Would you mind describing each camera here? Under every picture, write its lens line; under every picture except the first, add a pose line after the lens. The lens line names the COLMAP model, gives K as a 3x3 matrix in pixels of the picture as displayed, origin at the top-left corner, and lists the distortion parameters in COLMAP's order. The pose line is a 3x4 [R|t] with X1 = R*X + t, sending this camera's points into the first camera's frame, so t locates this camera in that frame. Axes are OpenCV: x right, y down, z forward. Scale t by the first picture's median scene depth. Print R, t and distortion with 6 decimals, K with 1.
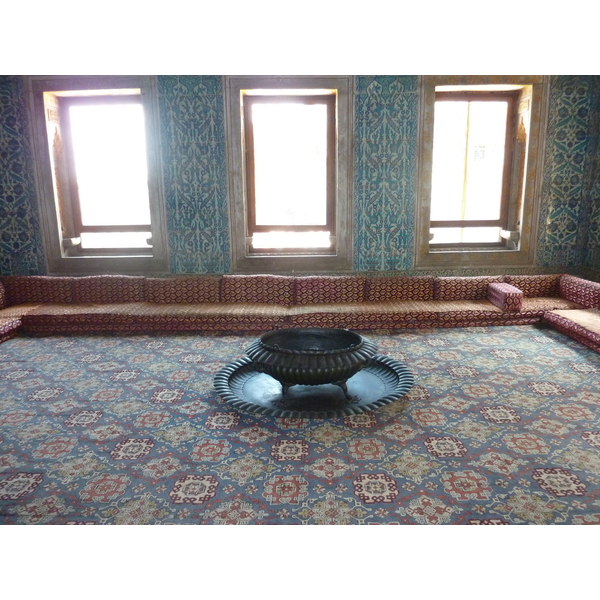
lens RADIAL K [[457.3, 0, 298.7], [0, 457.3, 298.8], [0, 0, 1]] dist [-0.027361, -0.004674]
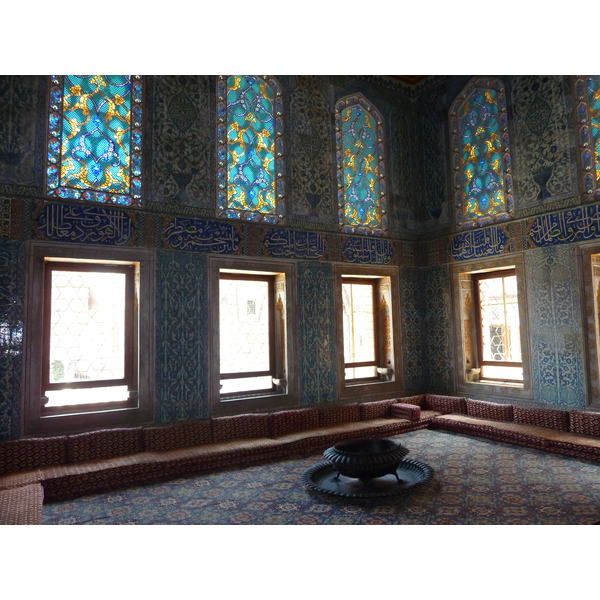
lens RADIAL K [[457.3, 0, 301.1], [0, 457.3, 297.2], [0, 0, 1]] dist [-0.027361, -0.004674]
pose [[0.852722, 0.032179, 0.521374, -0.598688], [0.137702, 0.948949, -0.283784, 0.015442], [-0.503889, 0.313783, 0.804759, -0.132929]]
